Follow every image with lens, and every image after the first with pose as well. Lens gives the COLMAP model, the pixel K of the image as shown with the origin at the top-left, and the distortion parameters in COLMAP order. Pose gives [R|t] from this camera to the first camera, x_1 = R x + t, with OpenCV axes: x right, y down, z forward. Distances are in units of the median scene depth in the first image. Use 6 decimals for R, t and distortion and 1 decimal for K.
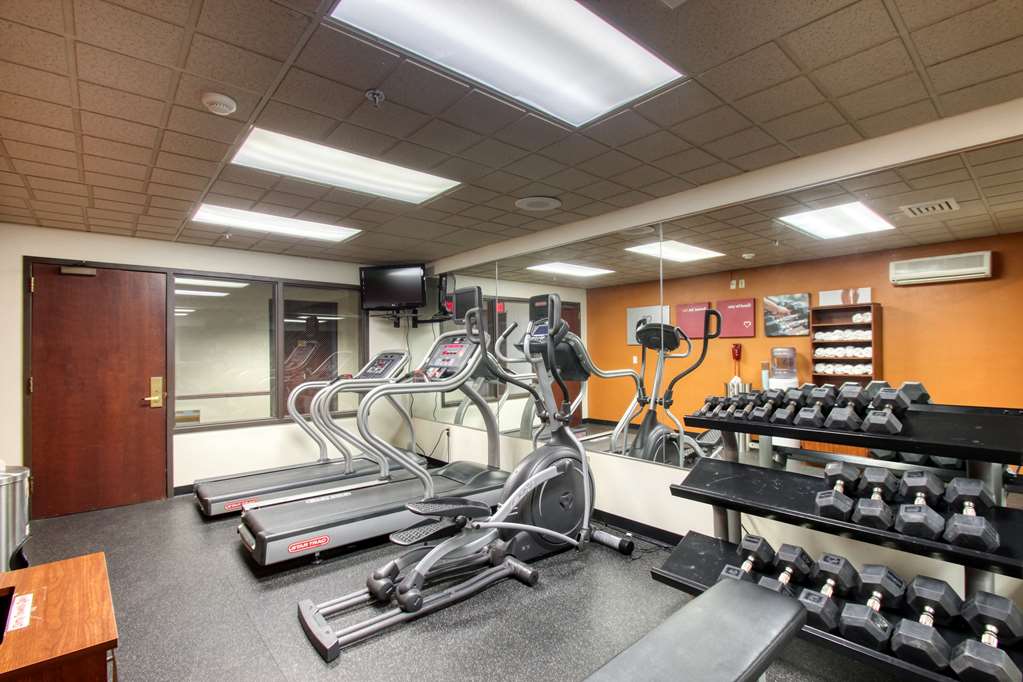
lens RADIAL K [[472.2, 0, 511.5], [0, 472.2, 341.0], [0, 0, 1]] dist [0.002973, 0.000336]
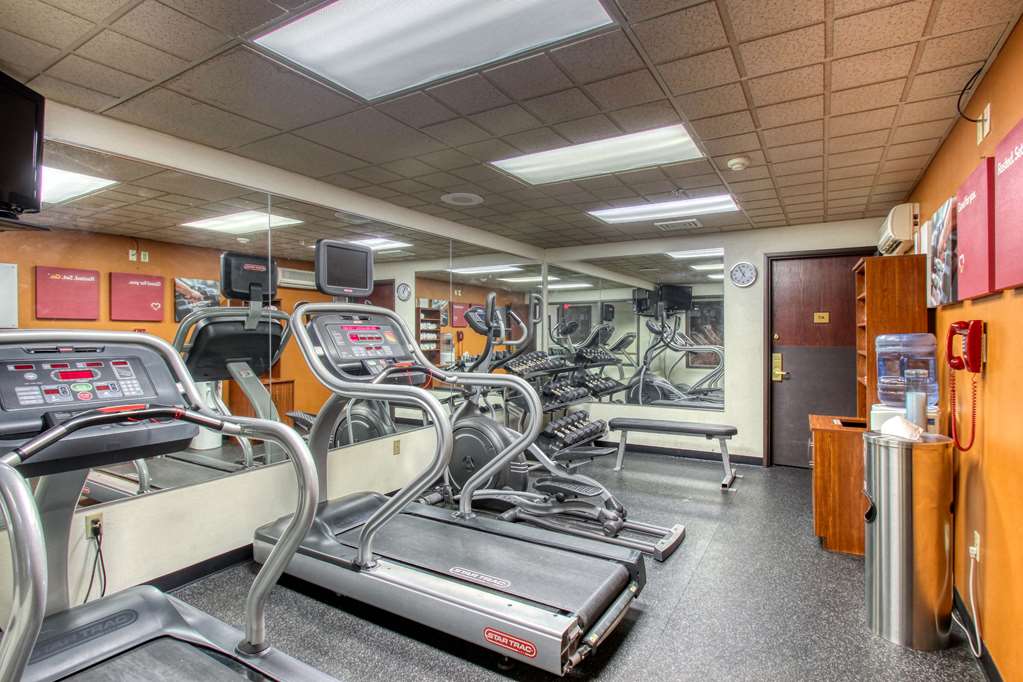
lens RADIAL K [[512.3, 0, 531.1], [0, 512.3, 324.8], [0, 0, 1]] dist [0.002687, 0.000101]
pose [[-0.335986, 0.024166, 0.941557, -0.641025], [-0.012565, 0.999467, -0.030136, 0.018548], [-0.941783, -0.021956, -0.335504, 0.722588]]
